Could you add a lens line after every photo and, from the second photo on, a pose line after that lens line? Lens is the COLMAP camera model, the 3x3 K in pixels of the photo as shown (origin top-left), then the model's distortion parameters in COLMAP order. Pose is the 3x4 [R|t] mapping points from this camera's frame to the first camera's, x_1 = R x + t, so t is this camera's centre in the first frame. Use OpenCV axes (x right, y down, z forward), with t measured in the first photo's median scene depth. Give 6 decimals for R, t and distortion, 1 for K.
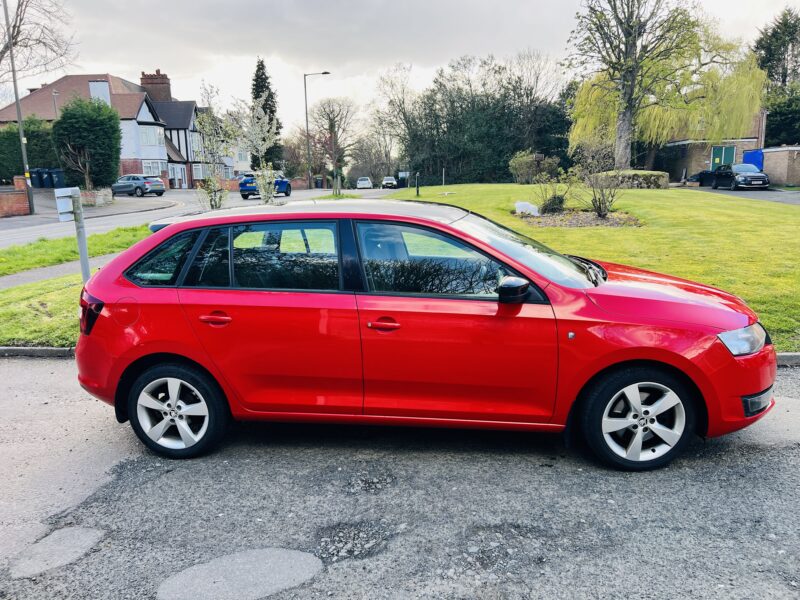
lens RADIAL K [[601.8, 0, 400.7], [0, 601.8, 296.1], [0, 0, 1]] dist [0.046921, -0.052427]
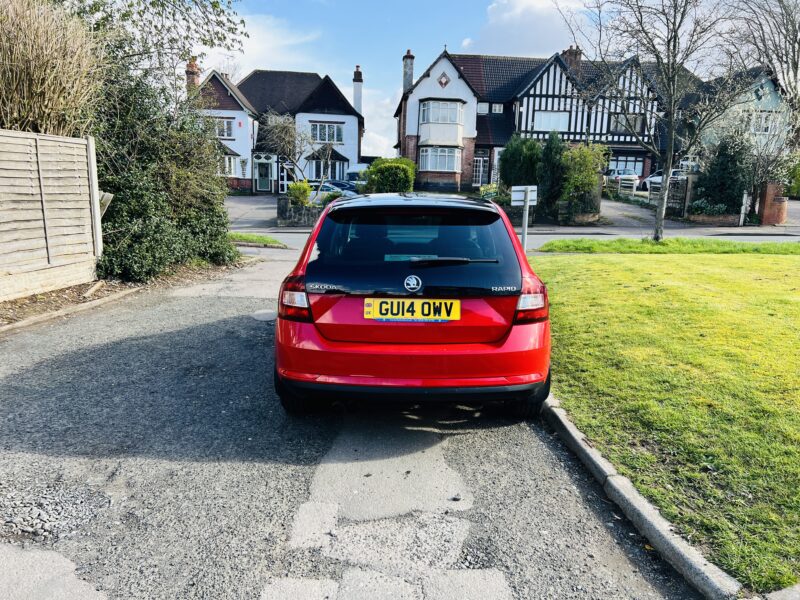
lens RADIAL K [[595.0, 0, 400.0], [0, 595.0, 300.0], [0, 0, 1]] dist [0.049074, -0.060215]
pose [[0.064119, 0.213099, -0.974924, 0.231581], [-0.214846, 0.956974, 0.195045, -0.026932], [0.974541, 0.196952, 0.107143, 0.121155]]
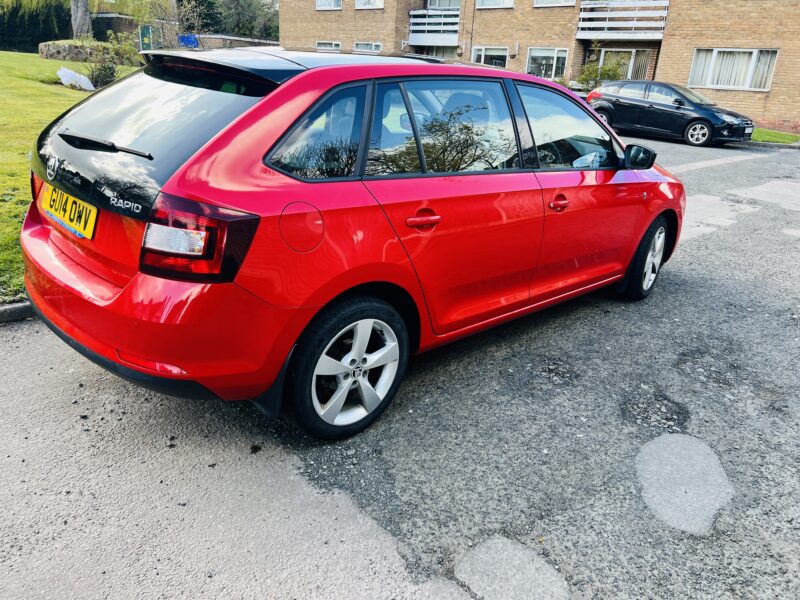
lens RADIAL K [[613.9, 0, 400.0], [0, 613.9, 300.0], [0, 0, 1]] dist [0.011314, 0.007170]
pose [[0.606643, -0.213231, 0.765843, -0.109420], [0.071725, 0.974108, 0.214402, -0.002850], [-0.791732, -0.075136, 0.606231, 0.073411]]
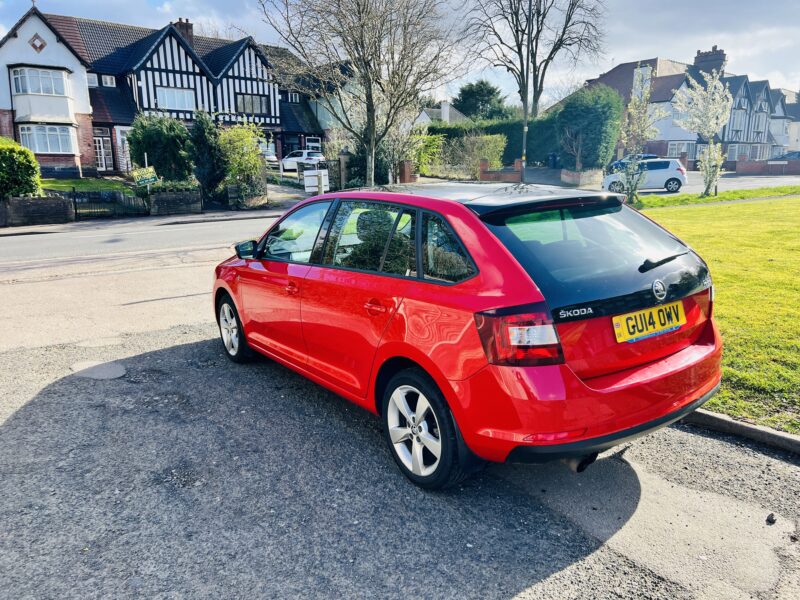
lens RADIAL K [[602.9, 0, 403.3], [0, 602.9, 297.4], [0, 0, 1]] dist [0.059703, -0.061046]
pose [[0.639941, 0.175798, -0.748045, 0.166233], [-0.152863, 0.983147, 0.100278, -0.010546], [0.753066, 0.050176, 0.656029, 0.041014]]
